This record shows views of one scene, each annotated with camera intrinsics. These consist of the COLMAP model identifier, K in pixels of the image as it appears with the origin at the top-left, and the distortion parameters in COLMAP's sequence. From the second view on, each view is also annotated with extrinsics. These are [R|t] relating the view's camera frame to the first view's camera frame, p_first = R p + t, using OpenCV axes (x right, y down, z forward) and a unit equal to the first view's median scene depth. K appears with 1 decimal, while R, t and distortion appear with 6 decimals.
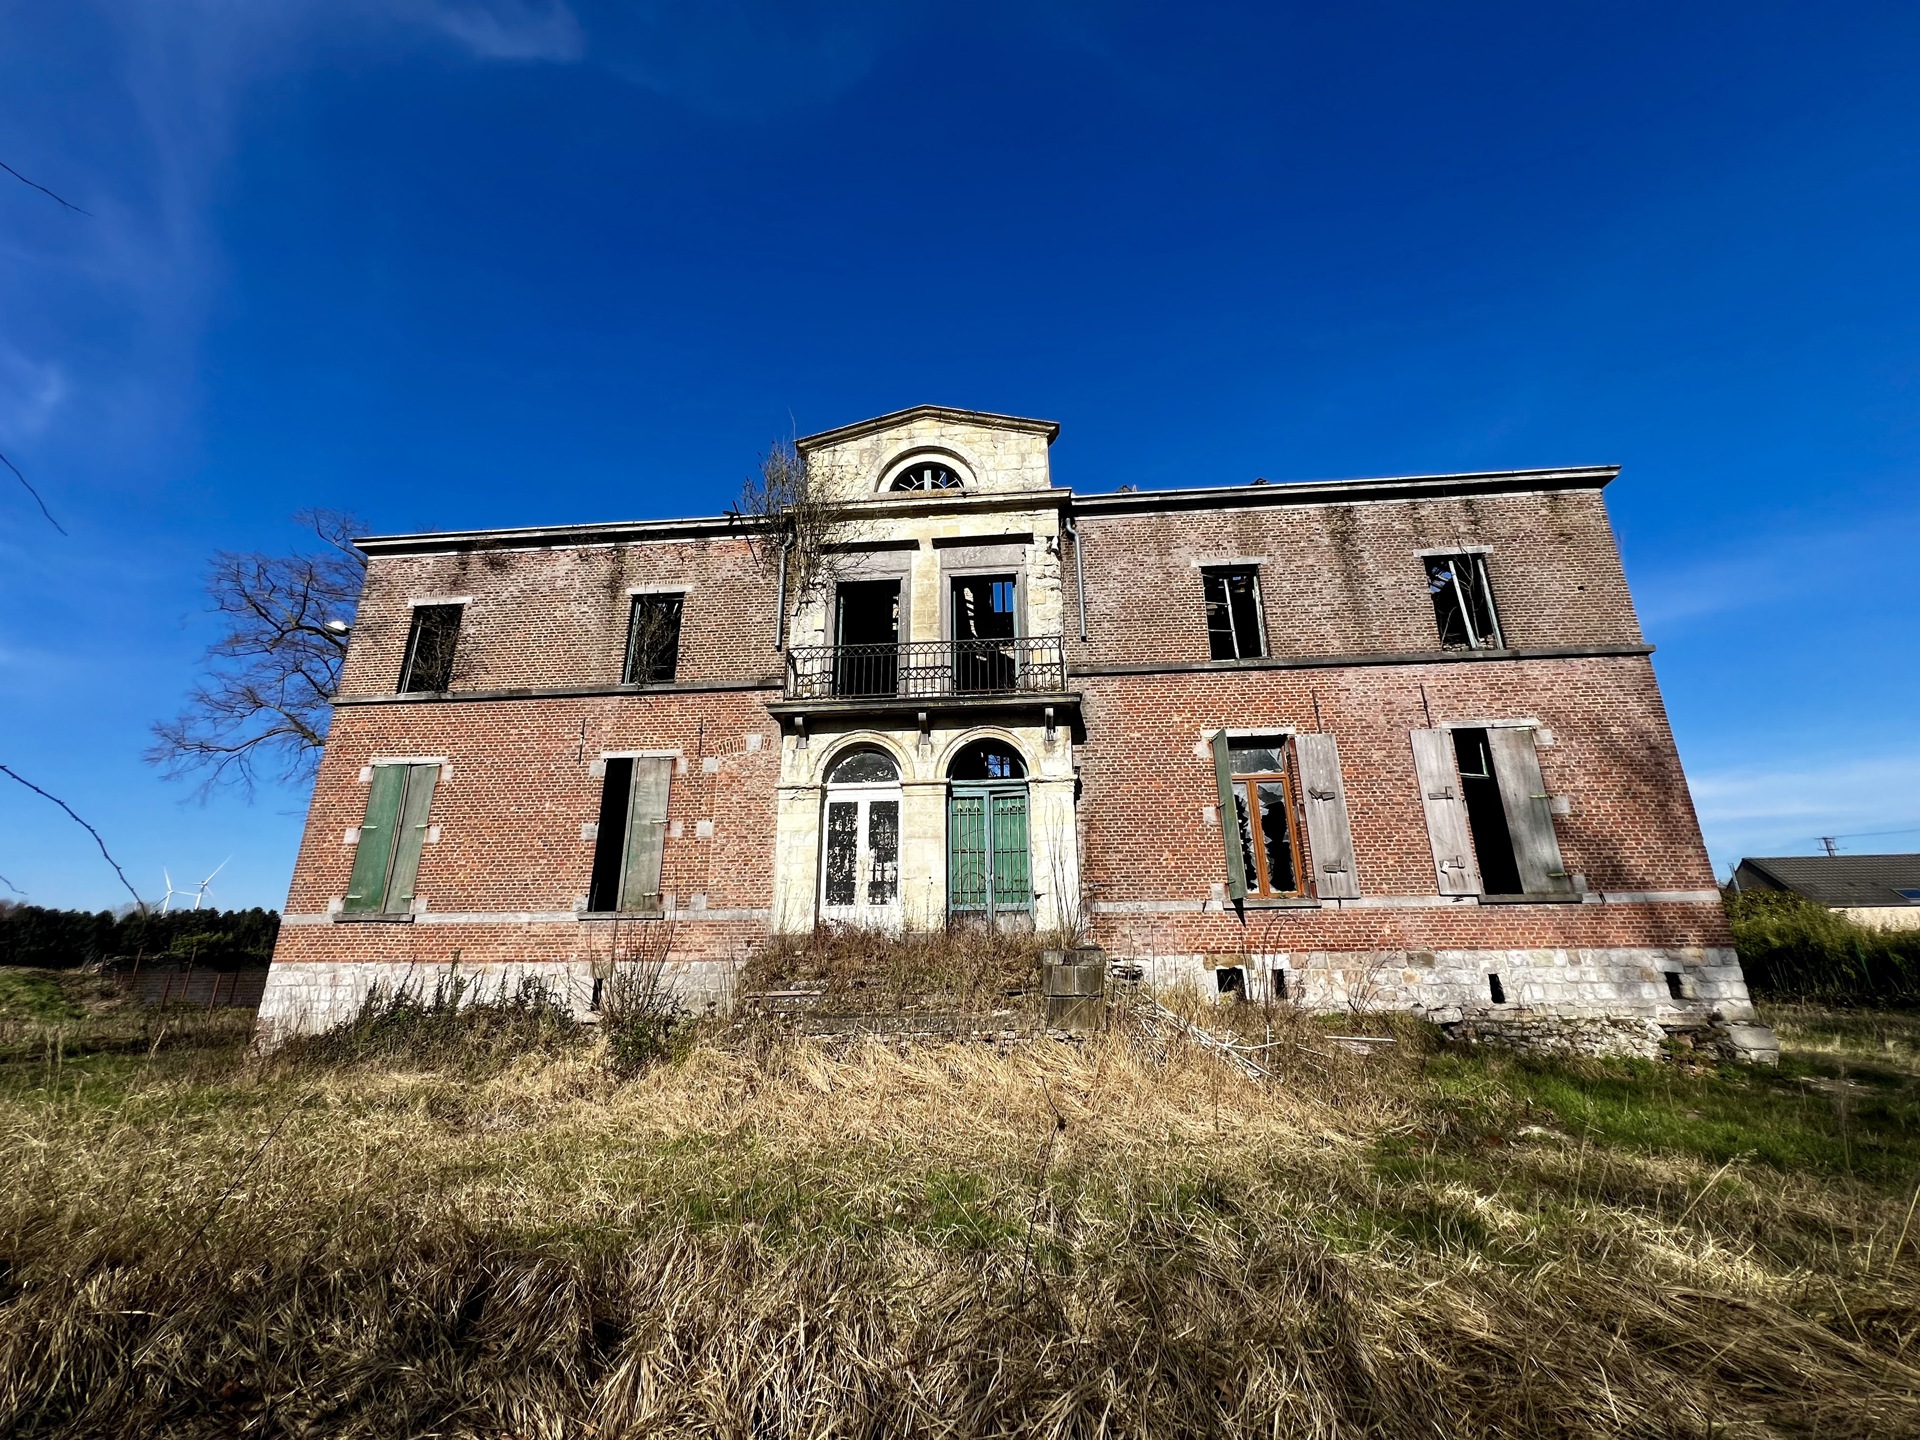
lens RADIAL K [[767.0, 0, 960.0], [0, 767.0, 720.0], [0, 0, 1]] dist [-0.001985, 0.000732]
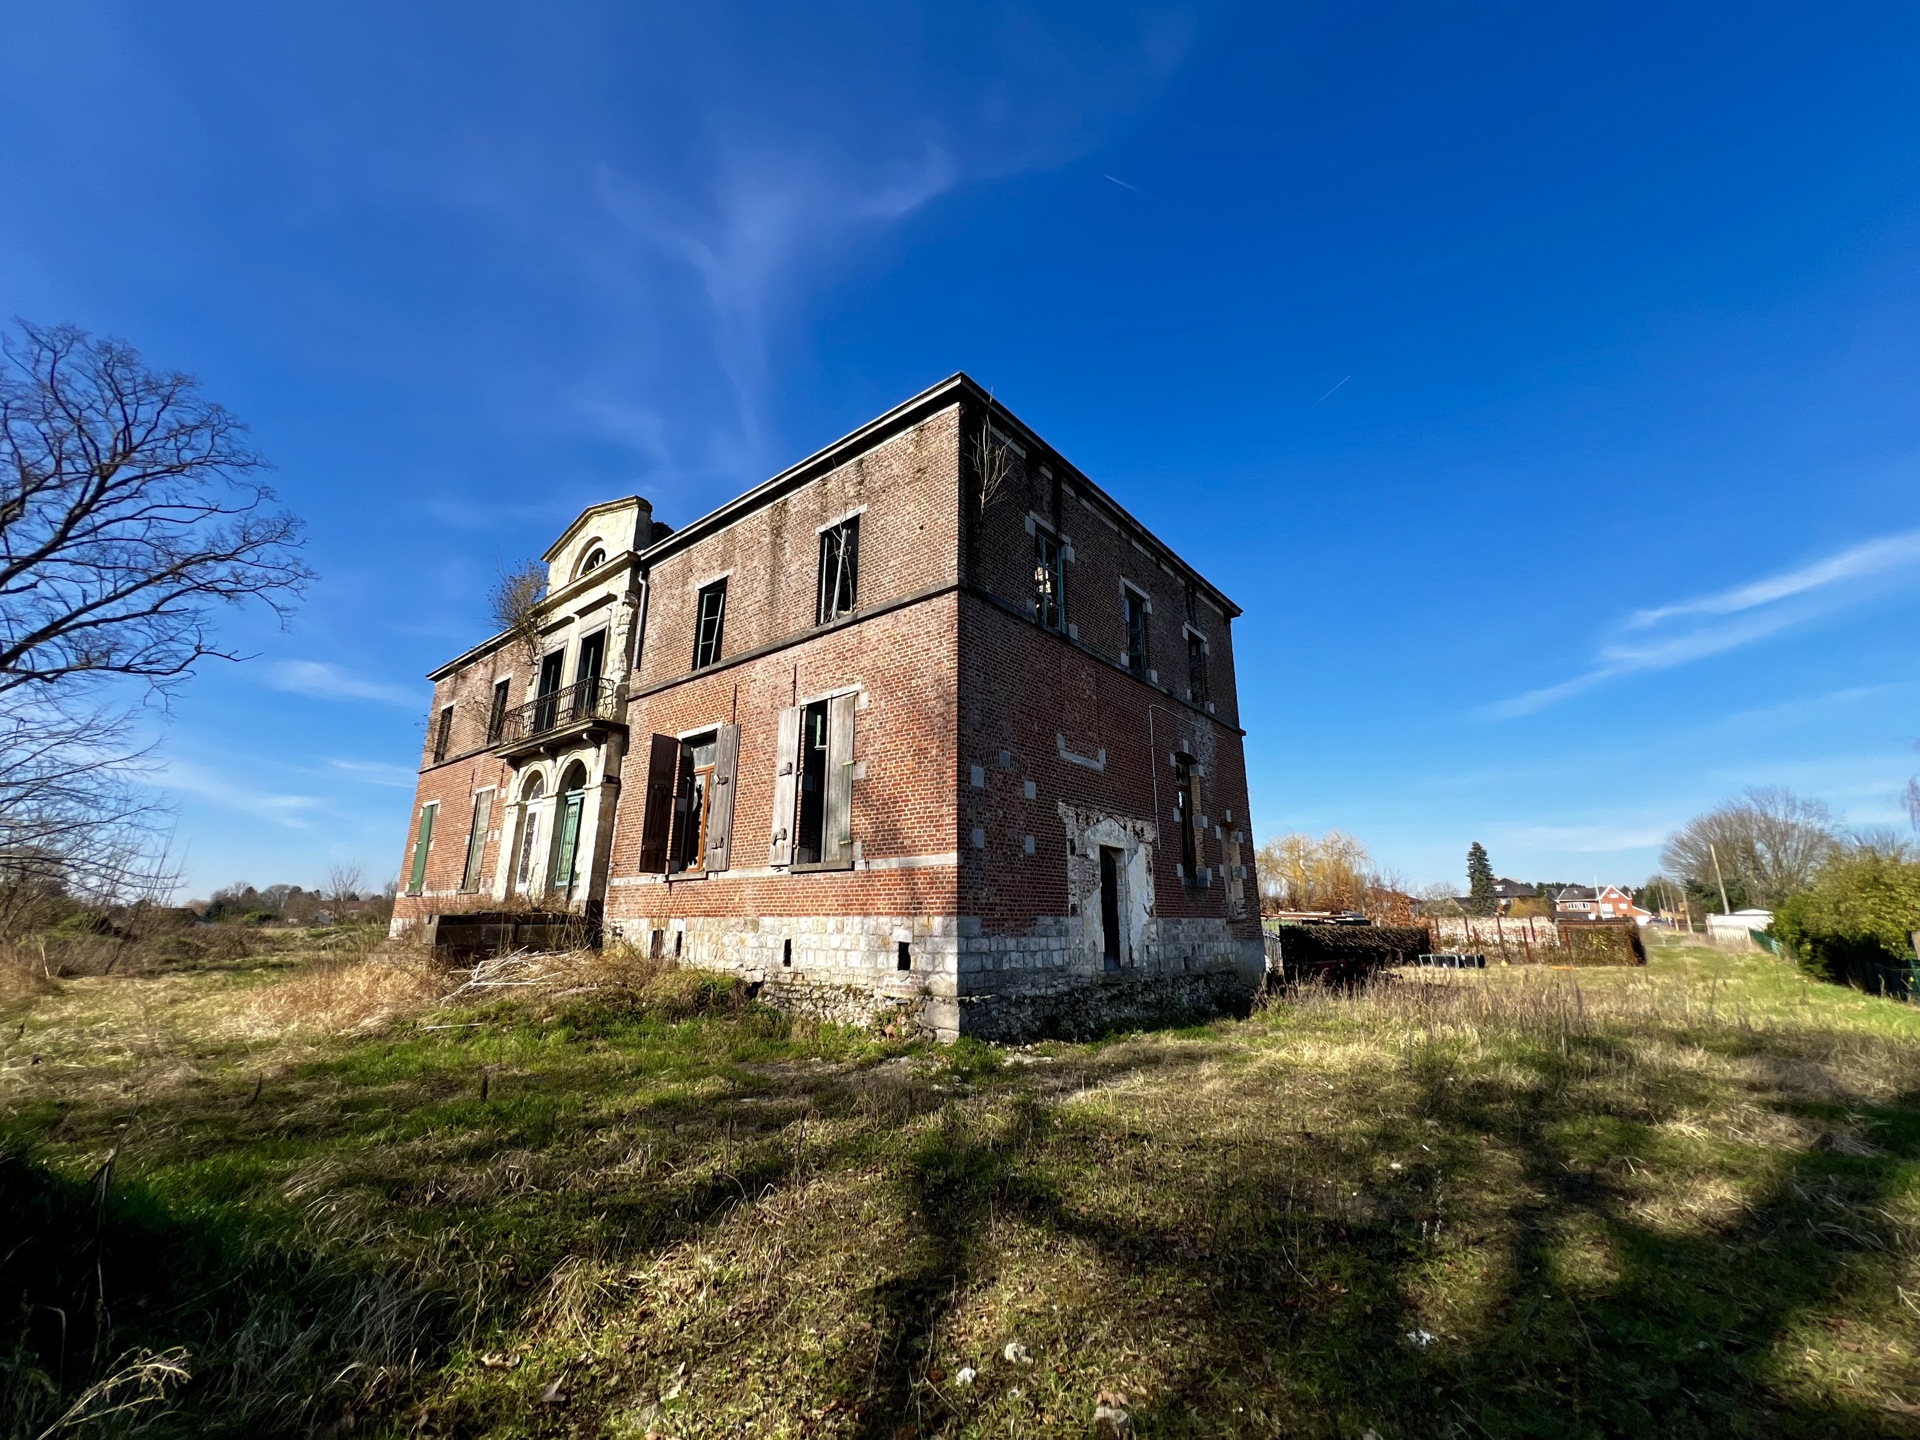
lens RADIAL K [[767.0, 0, 960.0], [0, 767.0, 720.0], [0, 0, 1]] dist [-0.001985, 0.000732]
pose [[0.824126, -0.133168, -0.550530, 1.419988], [0.157758, 0.987474, -0.002702, 0.069455], [0.543994, -0.084624, 0.834811, 0.257925]]
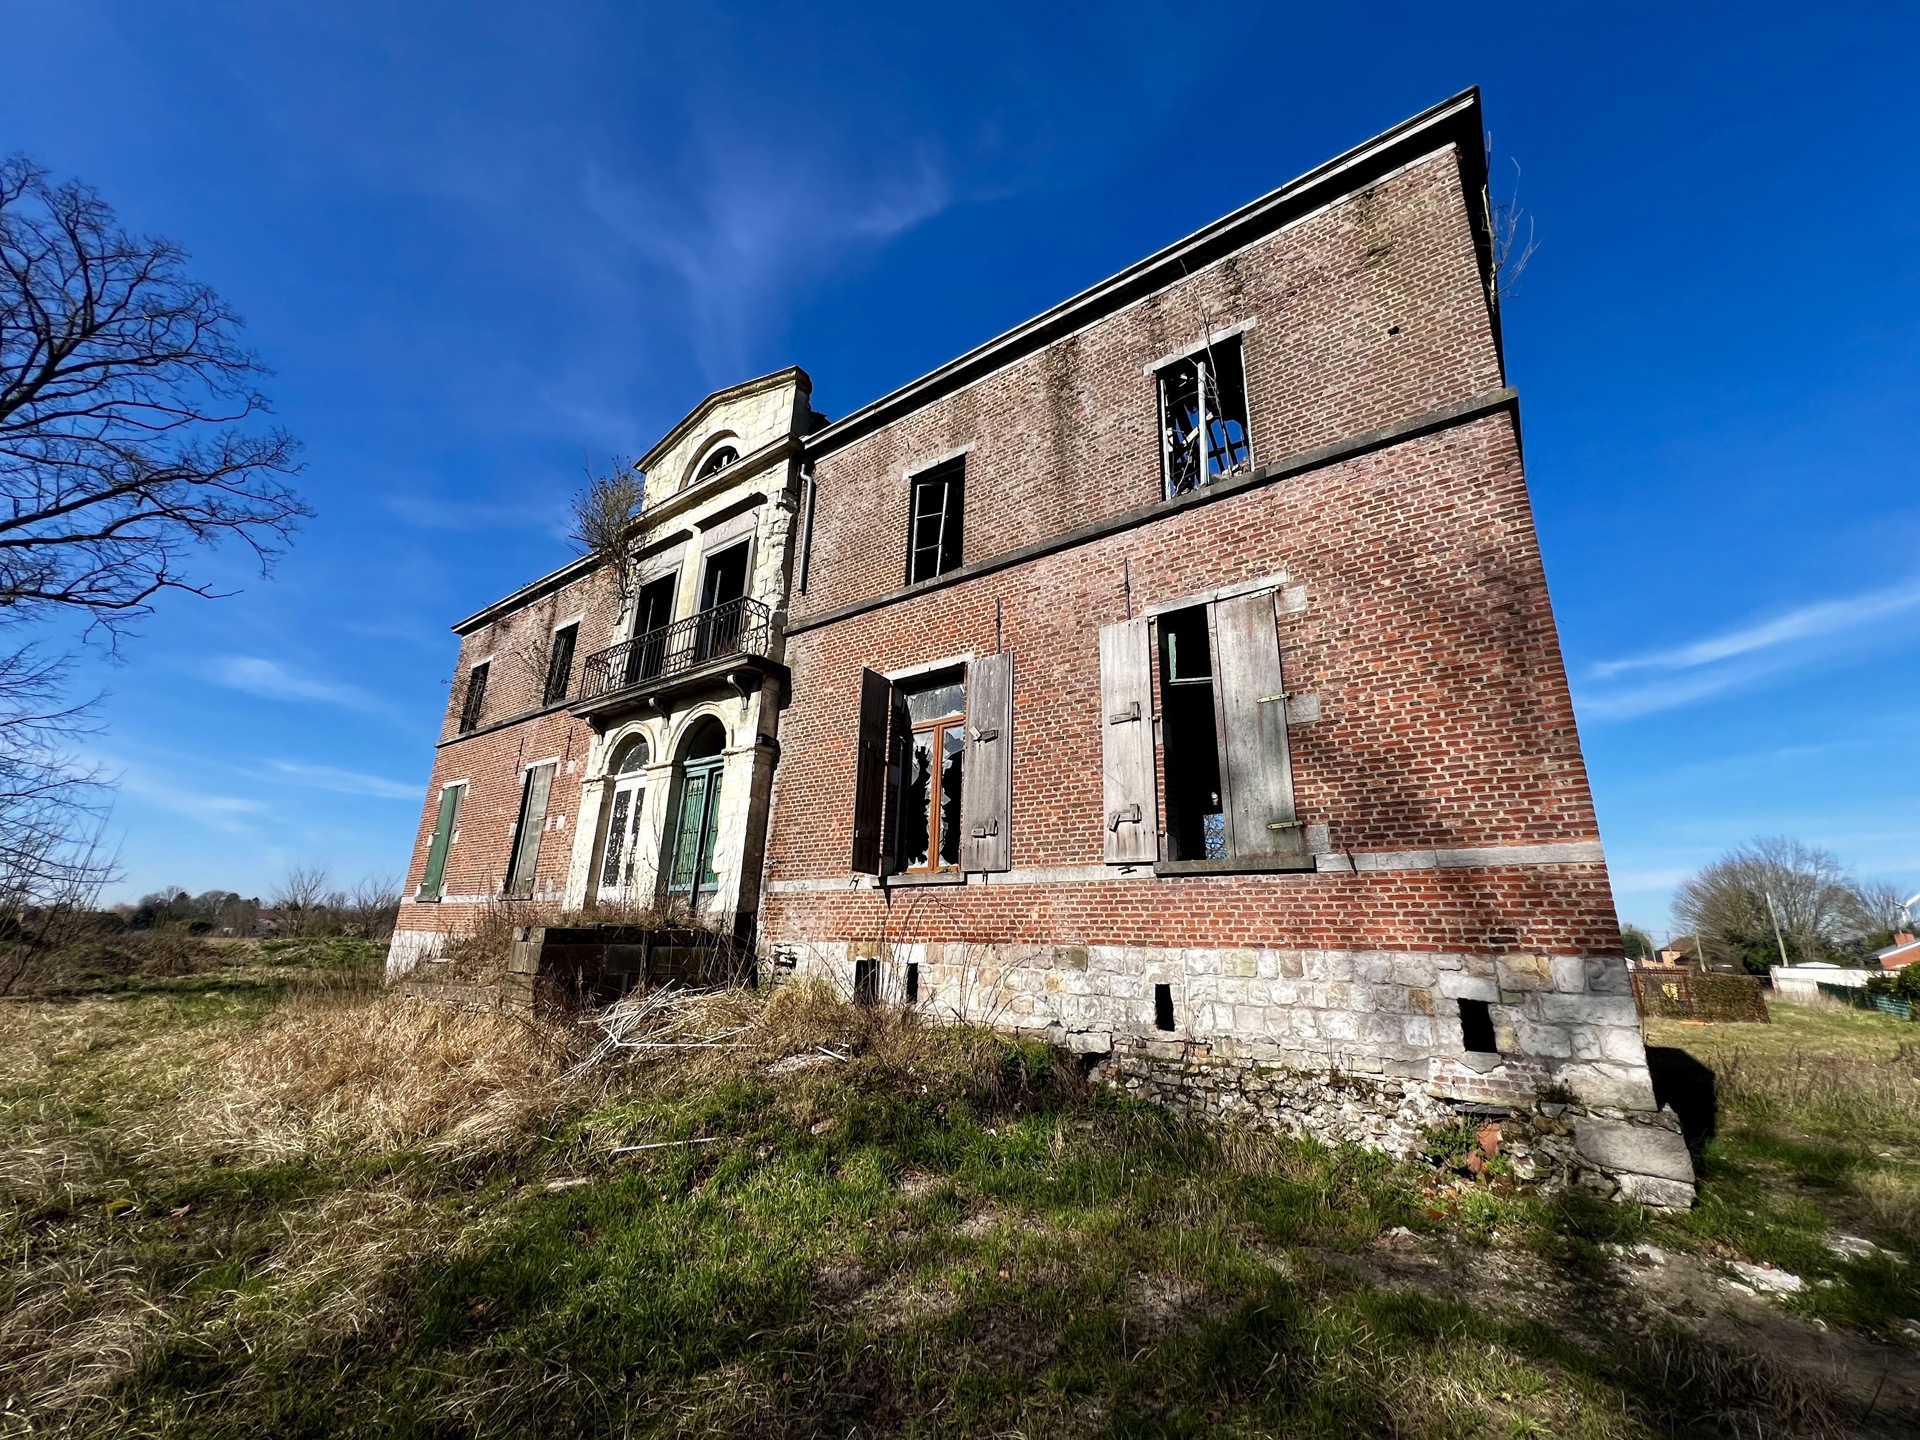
lens RADIAL K [[767.0, 0, 960.0], [0, 767.0, 720.0], [0, 0, 1]] dist [-0.001985, 0.000732]
pose [[0.849196, -0.119549, -0.514368, 0.853264], [0.120143, 0.992232, -0.032263, 0.106009], [0.514229, -0.034400, 0.856963, 0.350009]]
